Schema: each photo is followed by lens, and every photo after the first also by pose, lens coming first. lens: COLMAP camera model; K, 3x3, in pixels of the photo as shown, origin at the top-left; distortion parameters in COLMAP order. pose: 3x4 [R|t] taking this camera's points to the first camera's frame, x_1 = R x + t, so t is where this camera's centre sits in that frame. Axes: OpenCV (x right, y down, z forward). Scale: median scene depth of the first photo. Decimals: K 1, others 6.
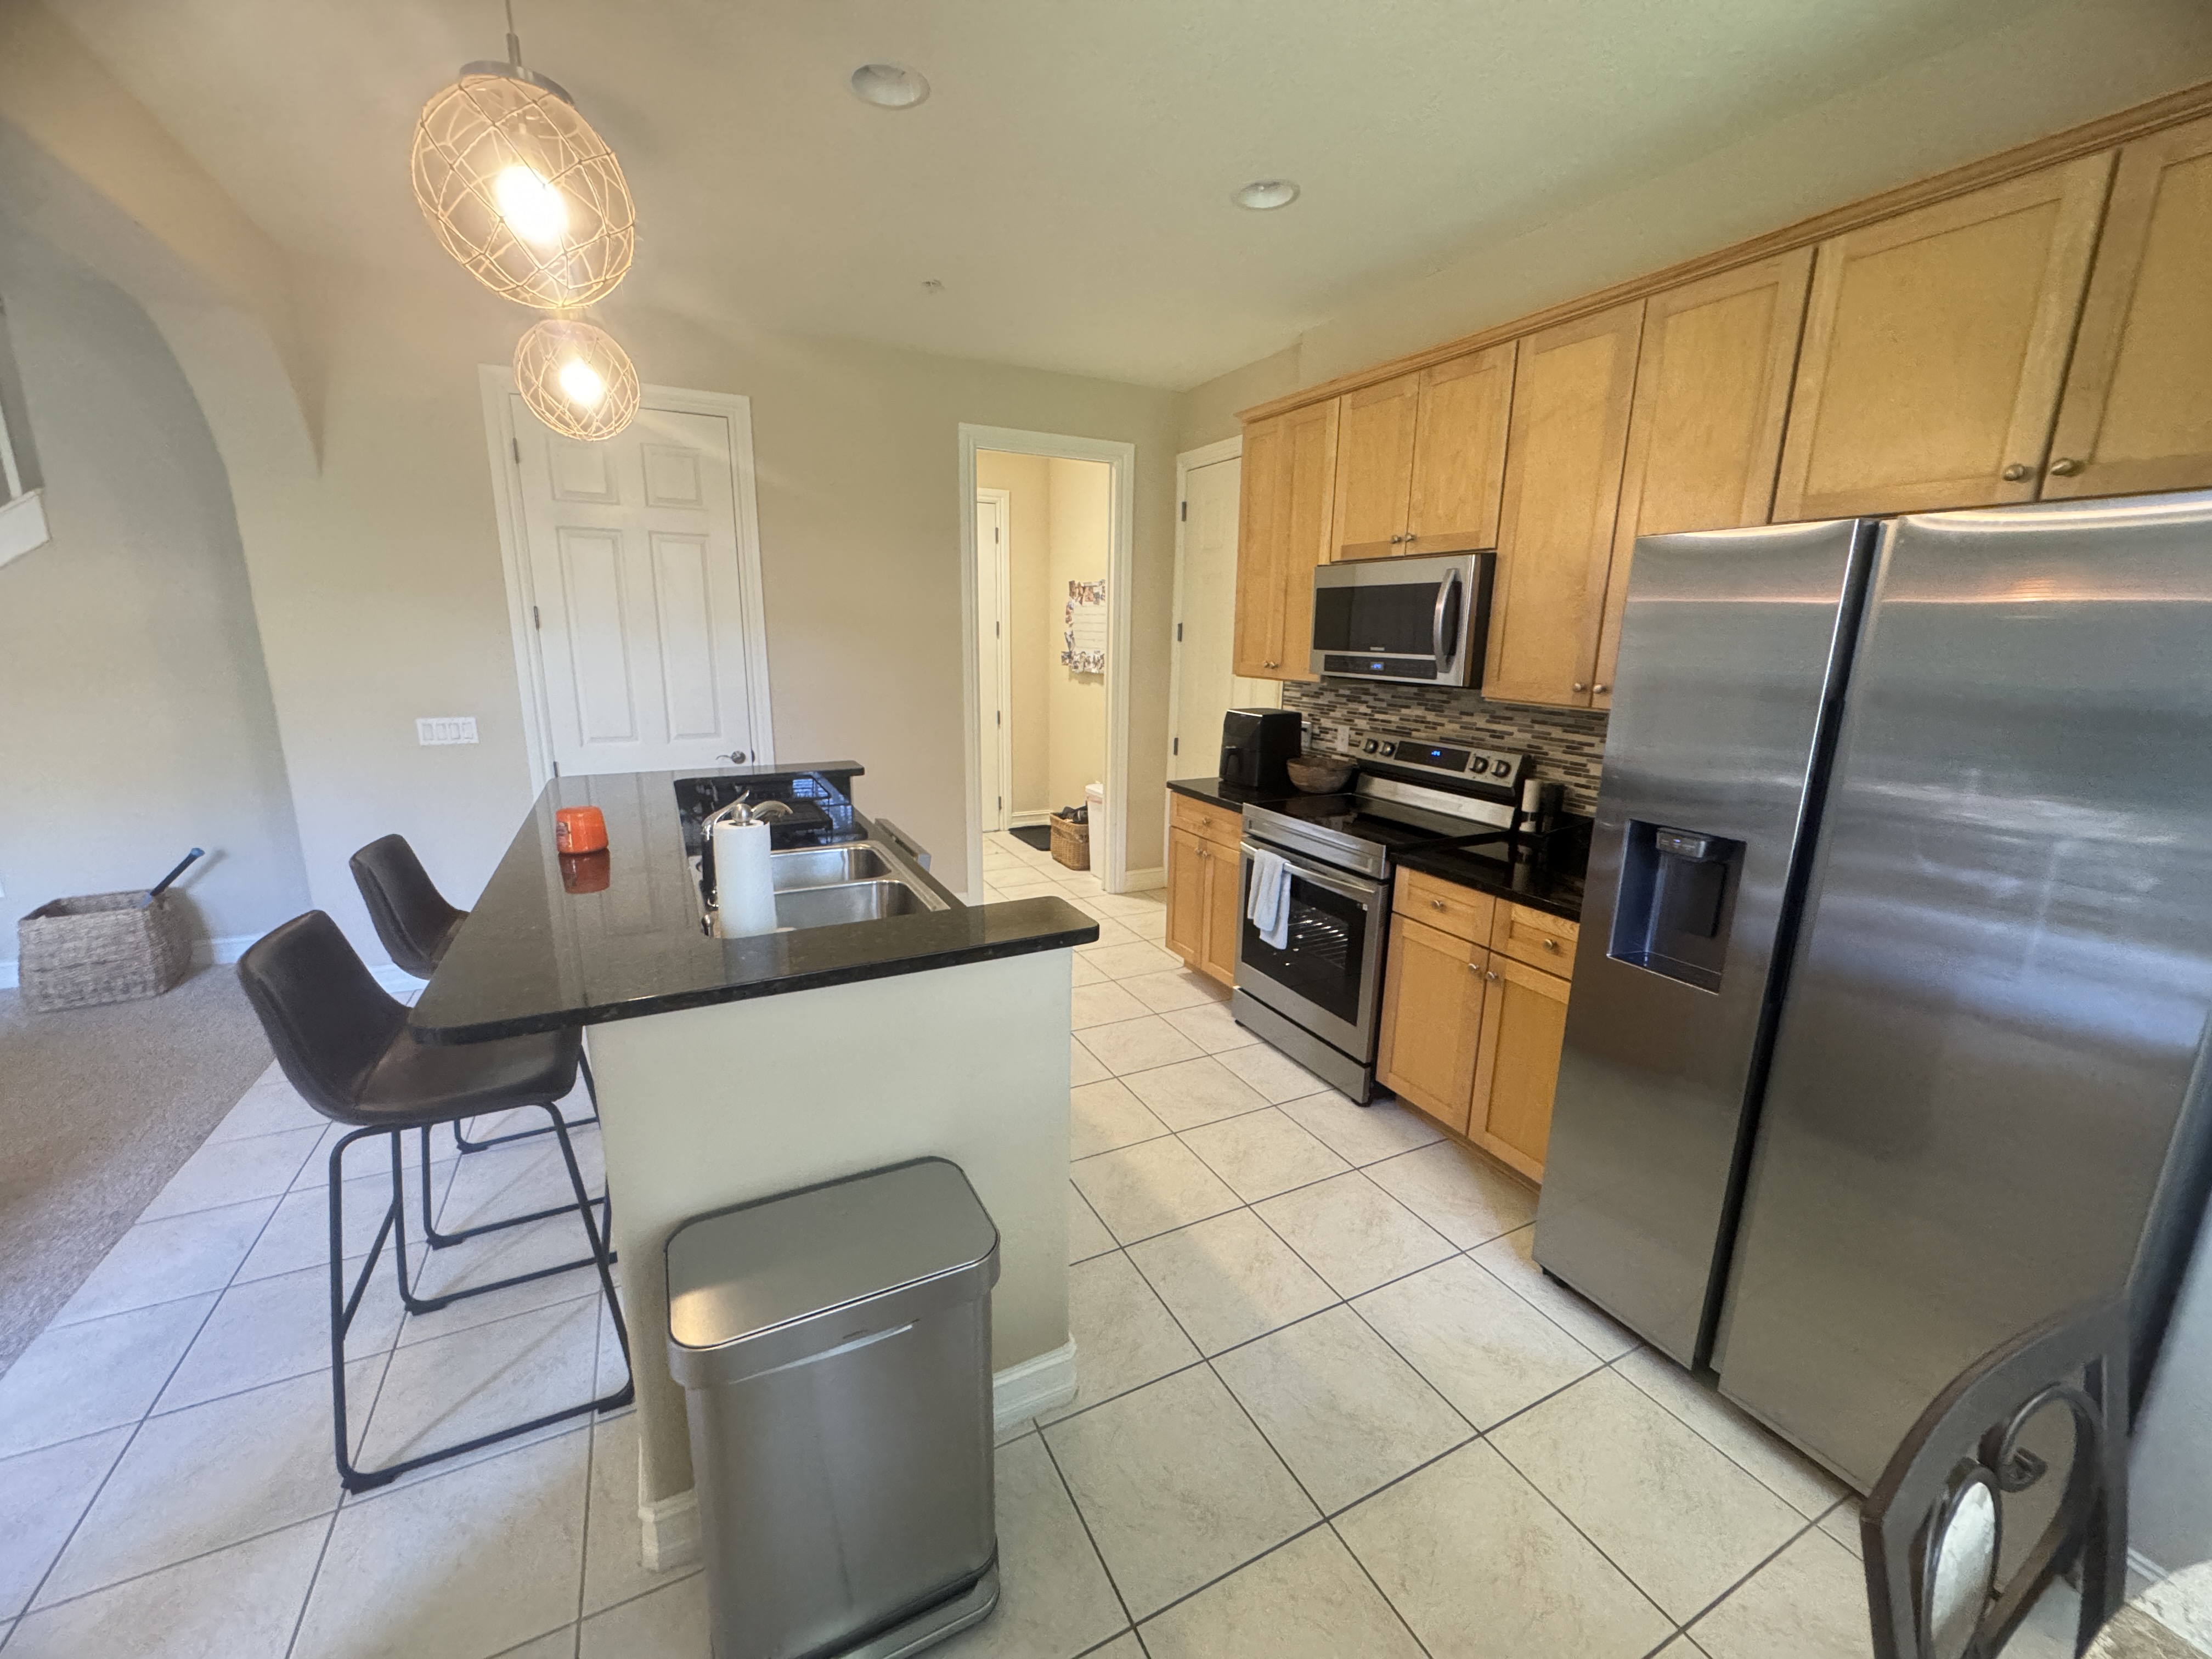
lens RADIAL K [[886.4, 0, 1106.0], [0, 886.4, 829.5], [0, 0, 1]] dist [-0.003580, 0.000359]
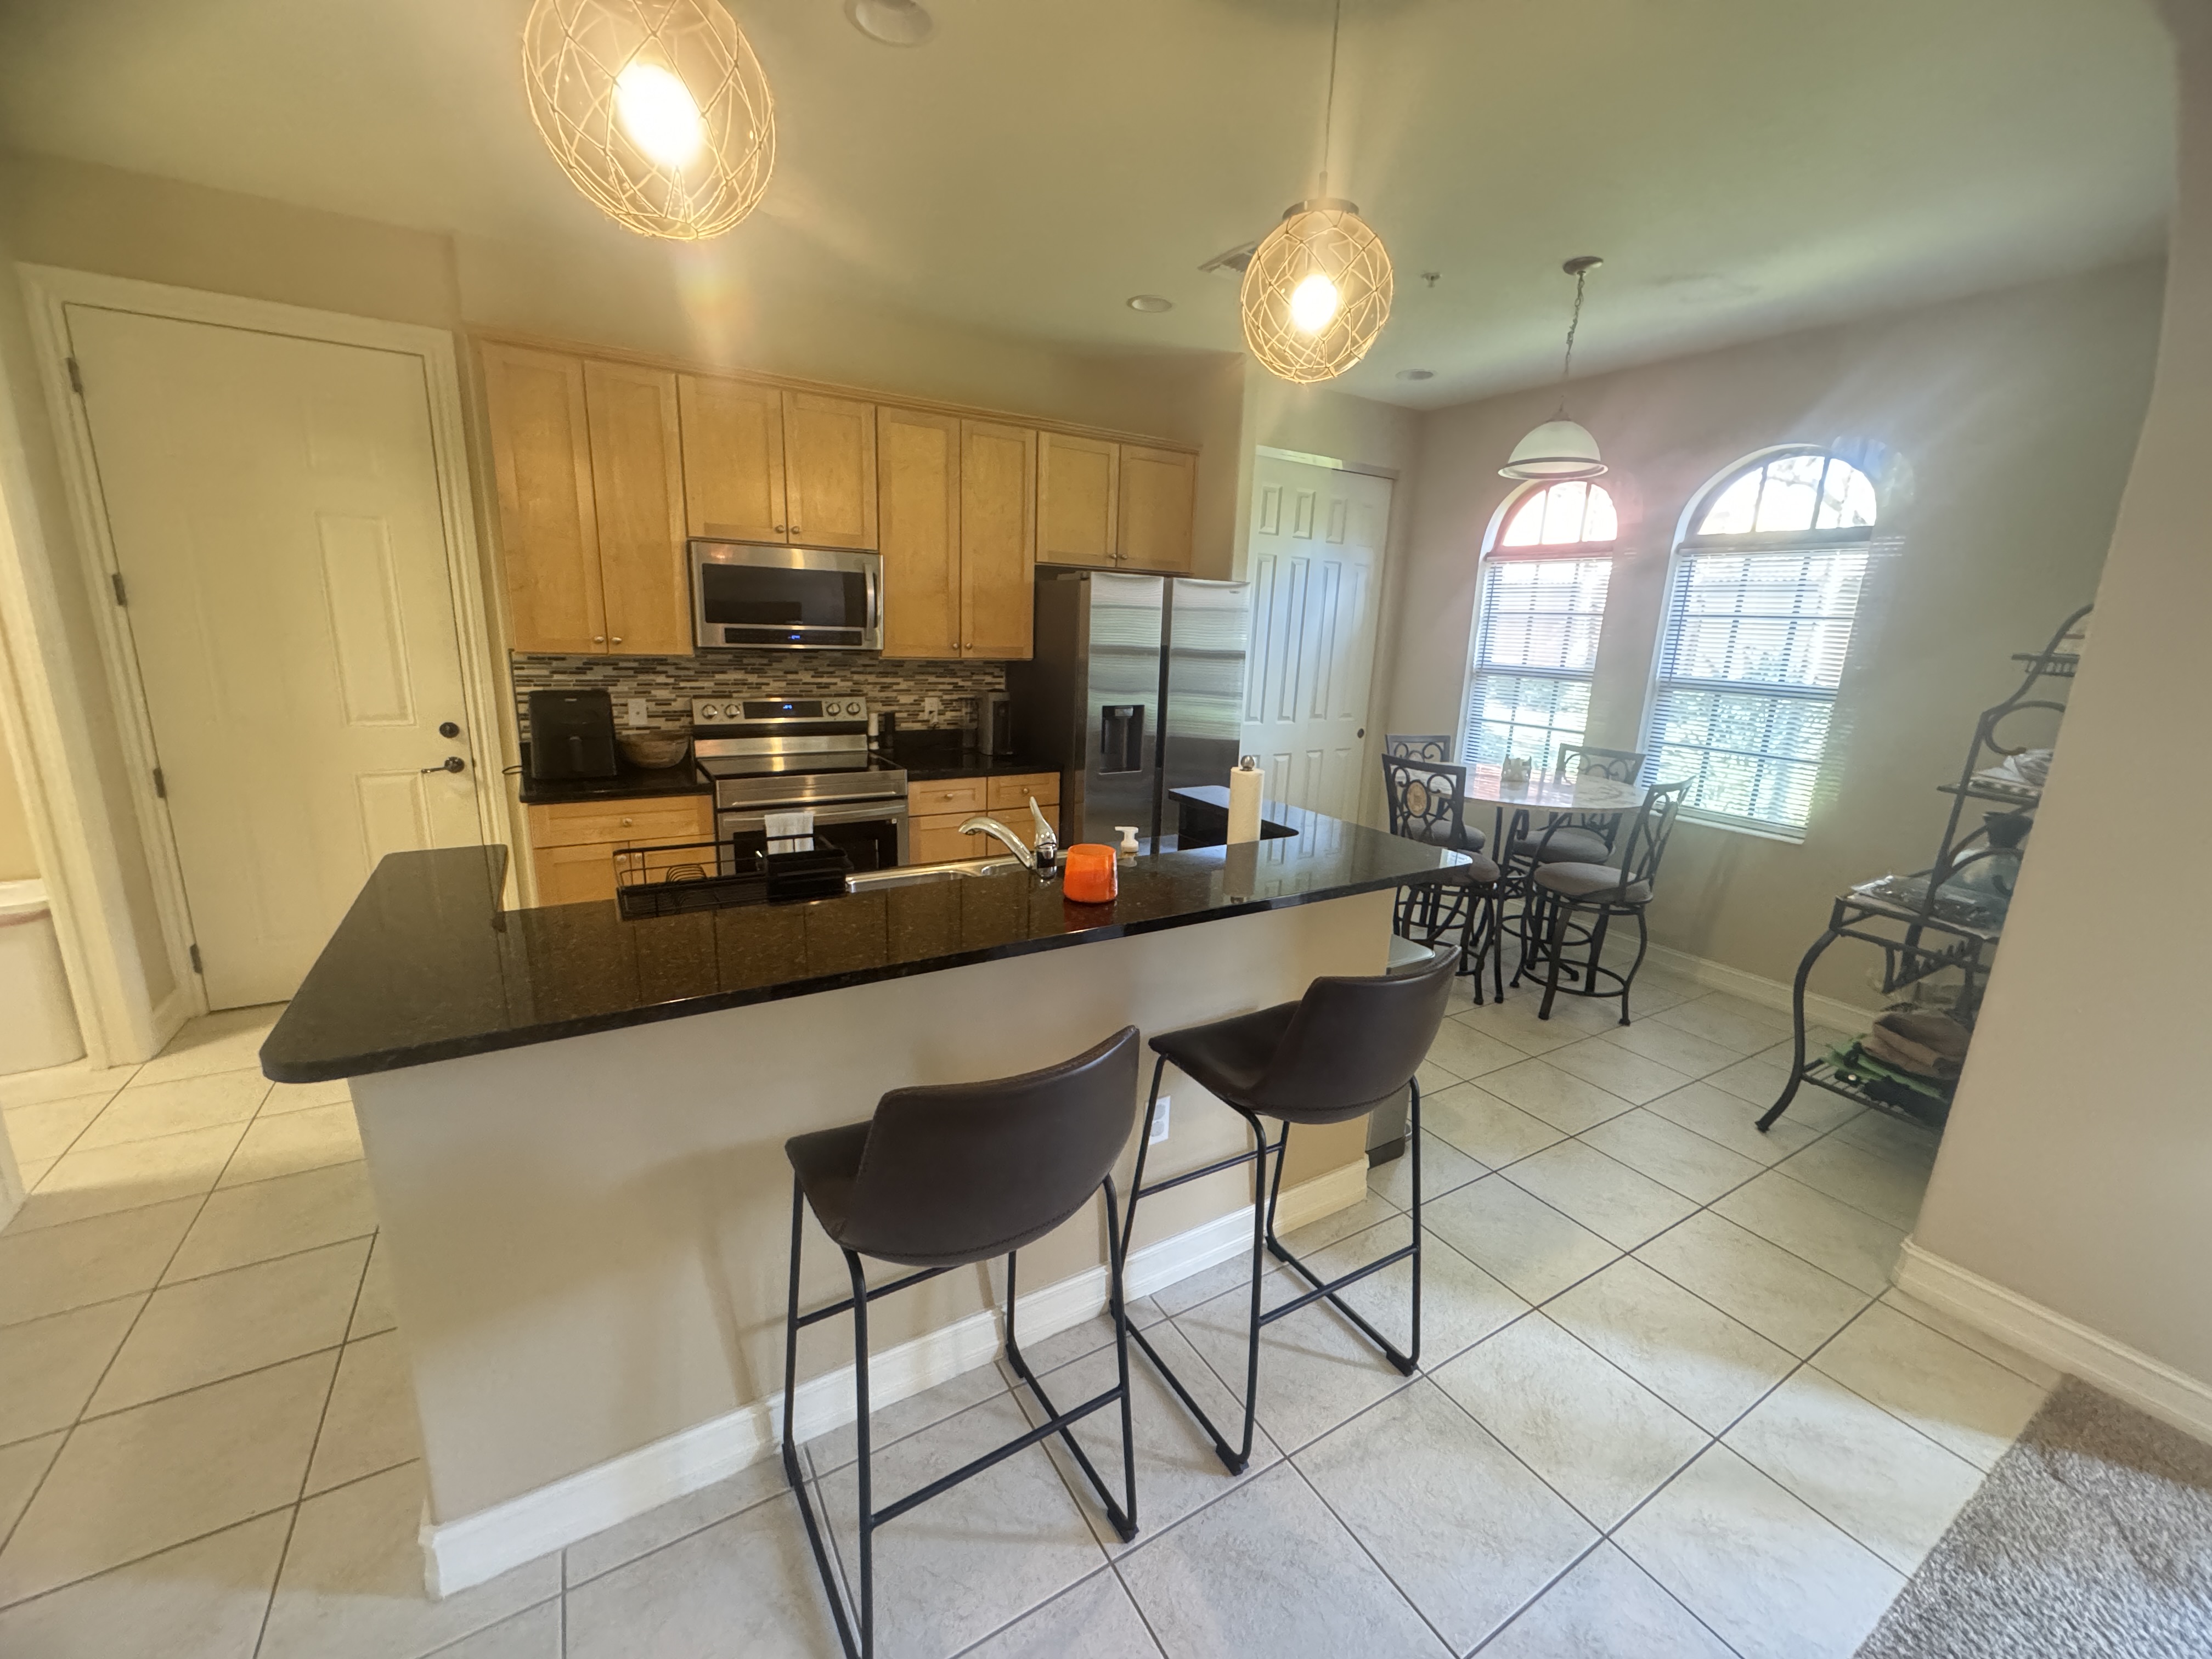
lens RADIAL K [[886.4, 0, 1106.0], [0, 886.4, 829.5], [0, 0, 1]] dist [-0.003580, 0.000359]
pose [[-0.070799, -0.246132, 0.966647, -0.934723], [0.186009, 0.948823, 0.255217, -0.165502], [-0.979994, 0.197874, -0.021393, 0.670431]]
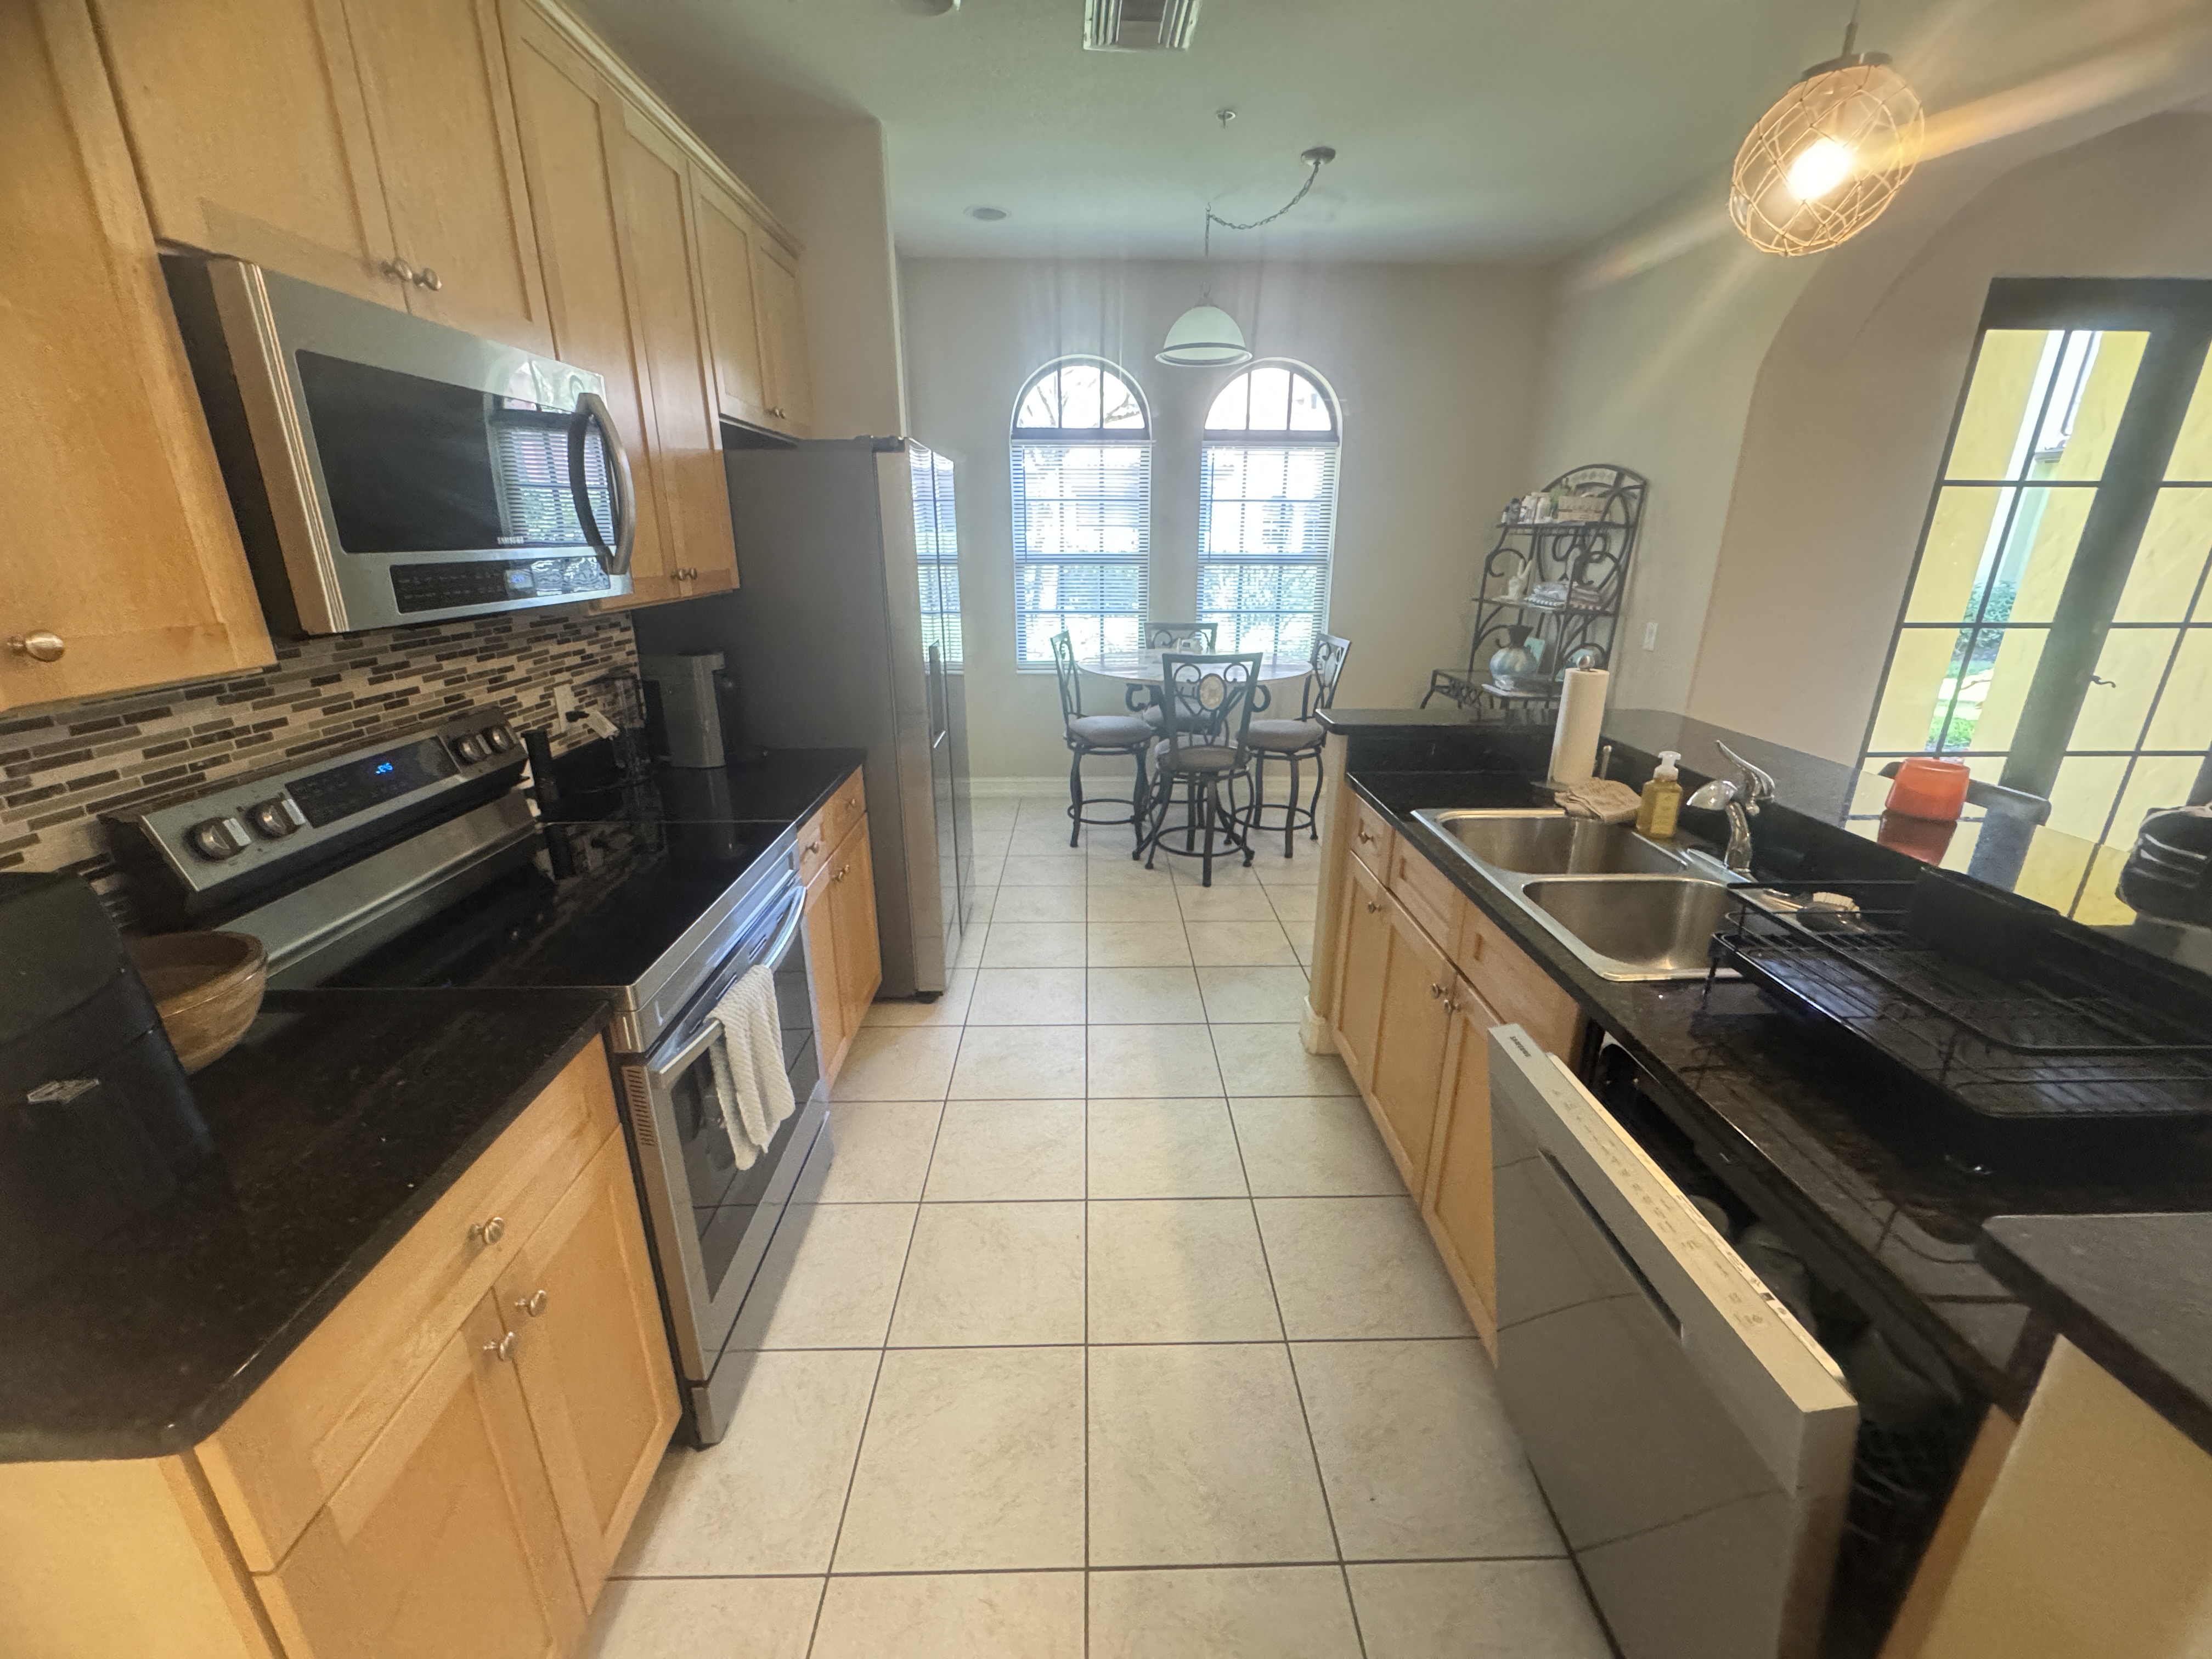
lens RADIAL K [[886.4, 0, 1106.0], [0, 886.4, 829.5], [0, 0, 1]] dist [-0.003580, 0.000359]
pose [[-0.900334, -0.155298, 0.406549, -0.176574], [0.081687, 0.857258, 0.508365, -0.281937], [-0.427466, 0.490908, -0.759133, 1.285035]]
